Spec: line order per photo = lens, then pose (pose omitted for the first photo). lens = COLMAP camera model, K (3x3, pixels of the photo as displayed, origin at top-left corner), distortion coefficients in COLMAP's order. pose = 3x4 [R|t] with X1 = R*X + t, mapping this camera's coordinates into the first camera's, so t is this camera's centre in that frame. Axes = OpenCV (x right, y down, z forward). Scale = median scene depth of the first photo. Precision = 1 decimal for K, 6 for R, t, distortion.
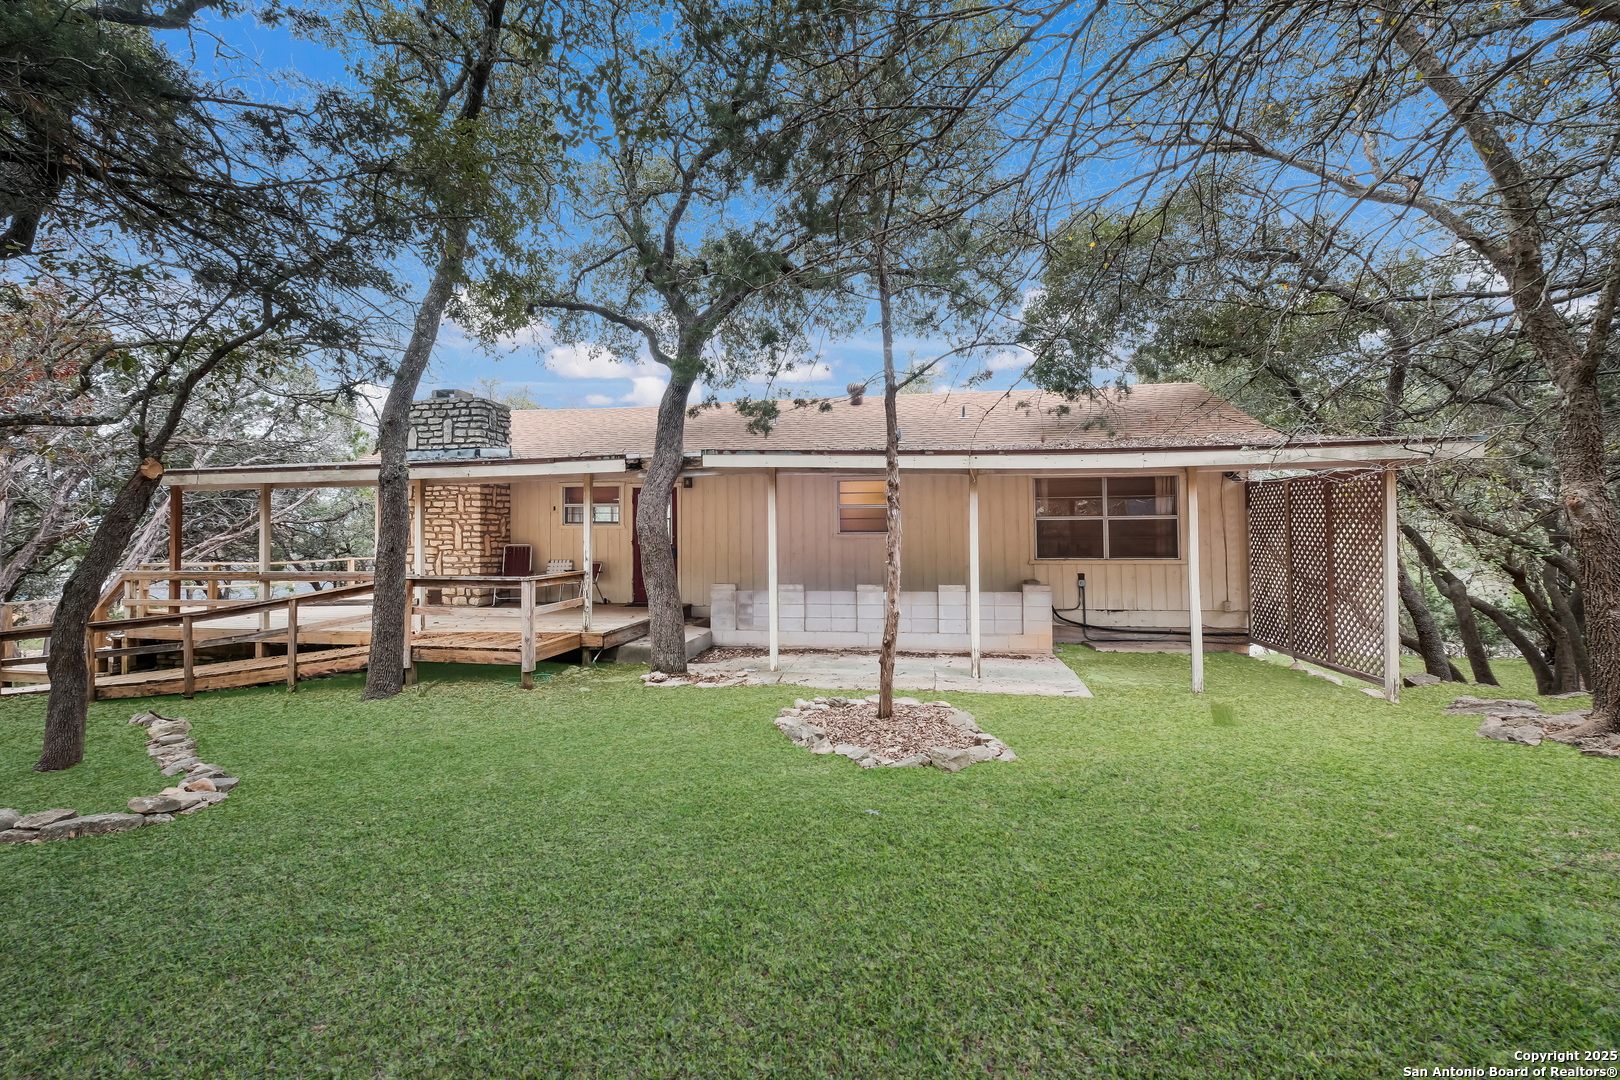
lens RADIAL K [[702.7, 0, 806.1], [0, 702.7, 523.8], [0, 0, 1]] dist [-0.000293, 0.000173]
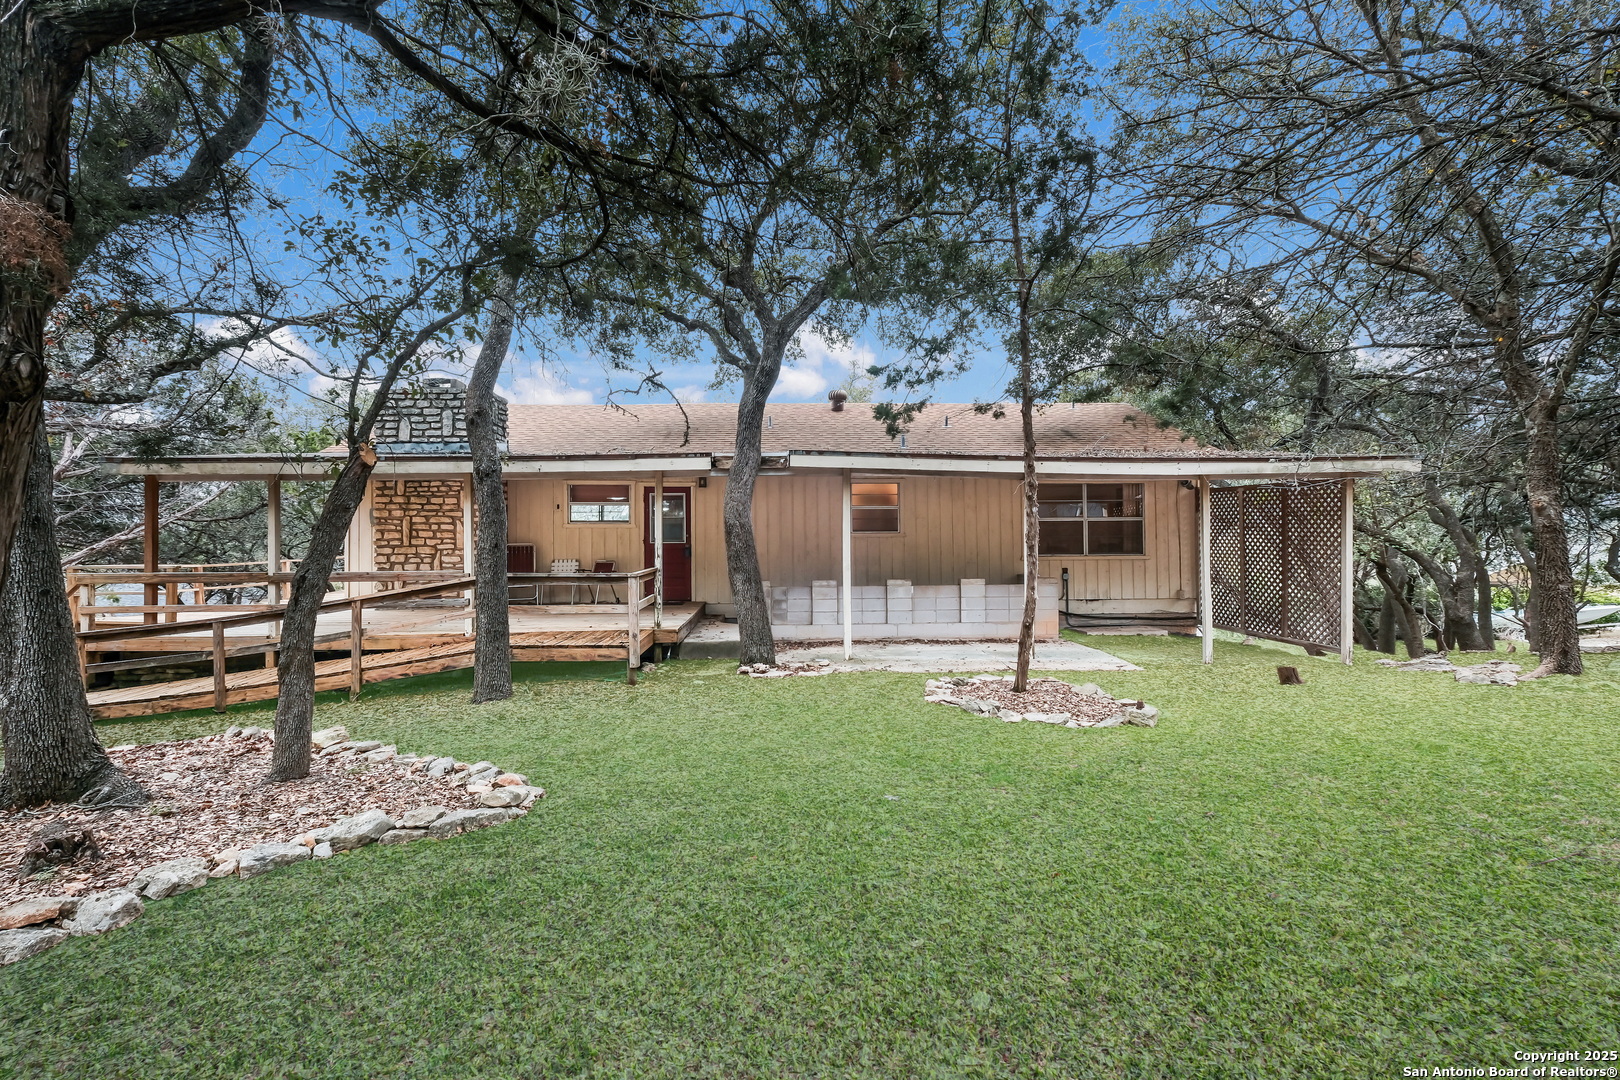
lens RADIAL K [[693.0, 0, 809.4], [0, 693.0, 538.7], [0, 0, 1]] dist [-0.001678, -0.000006]
pose [[0.978821, 0.000027, 0.204718, -0.298683], [-0.003280, 0.999874, 0.015552, 0.009063], [-0.204691, -0.015894, 0.978697, -0.011042]]
